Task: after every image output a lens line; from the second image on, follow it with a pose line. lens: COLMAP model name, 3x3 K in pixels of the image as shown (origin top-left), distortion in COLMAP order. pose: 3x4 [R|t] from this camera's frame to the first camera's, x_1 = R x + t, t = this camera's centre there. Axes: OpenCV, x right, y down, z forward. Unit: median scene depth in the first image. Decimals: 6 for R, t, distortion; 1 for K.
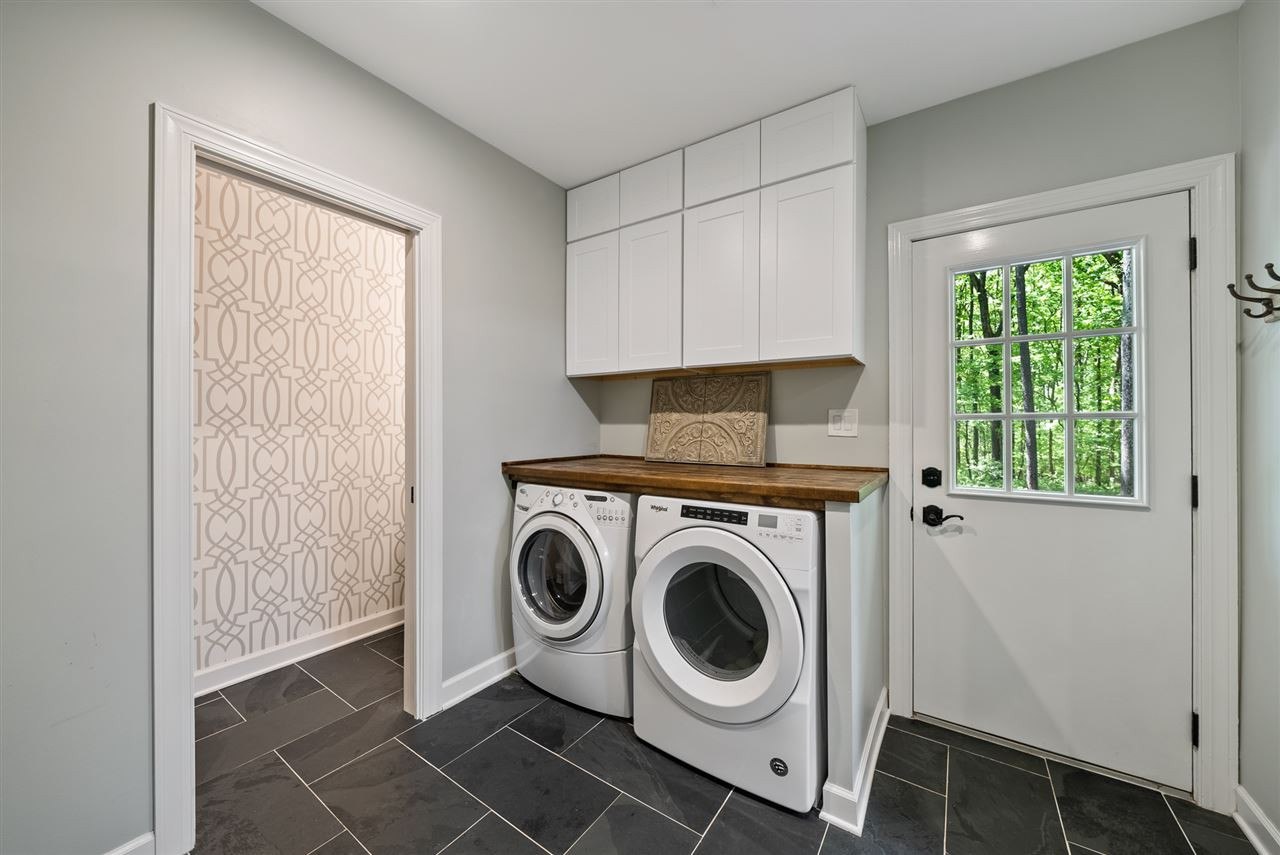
lens RADIAL K [[466.3, 0, 638.2], [0, 466.3, 417.6], [0, 0, 1]] dist [-0.001456, -0.000078]
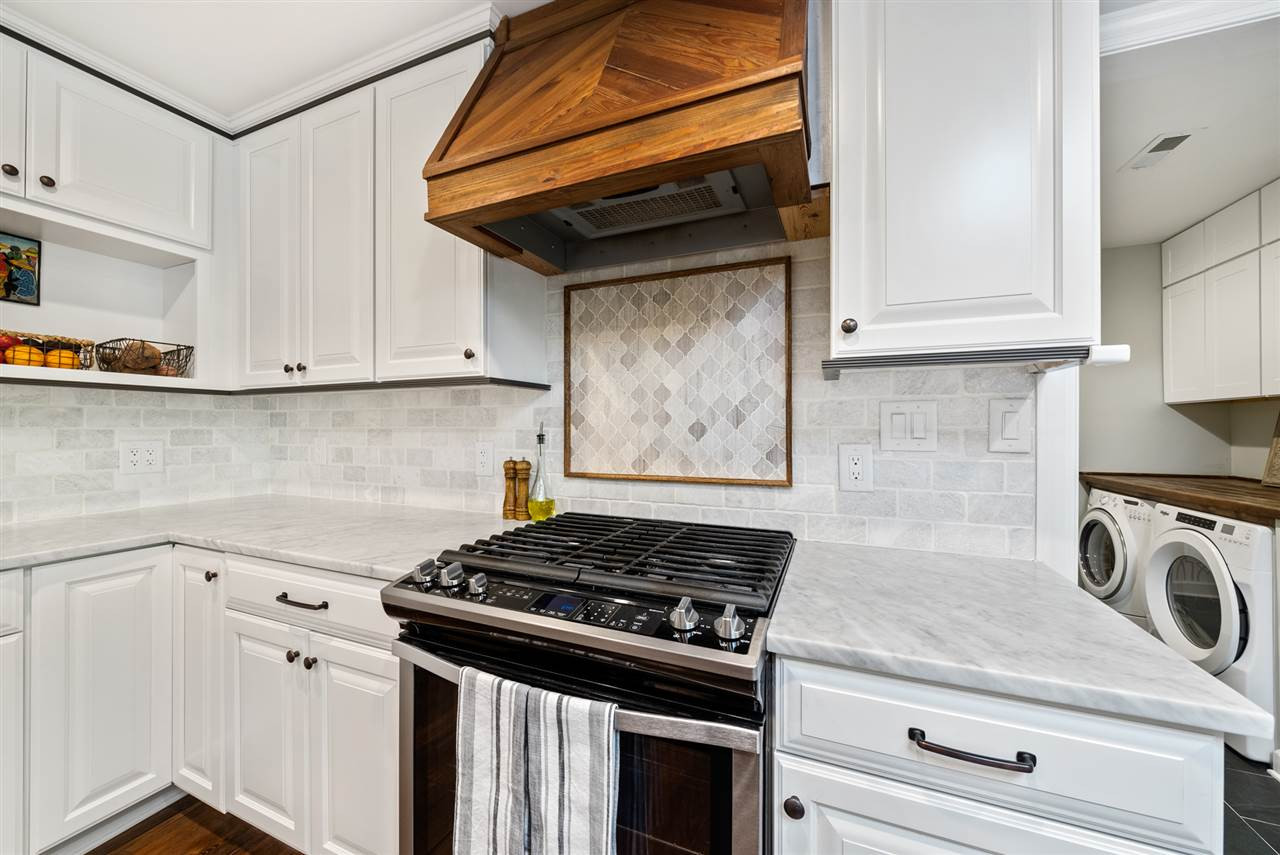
lens RADIAL K [[466.3, 0, 638.3], [0, 466.3, 425.8], [0, 0, 1]] dist [-0.001456, -0.000078]
pose [[0.173379, -0.009092, -0.984813, 0.979881], [0.009955, 0.999922, -0.007479, -0.051679], [0.984805, -0.008507, 0.173456, -0.625911]]
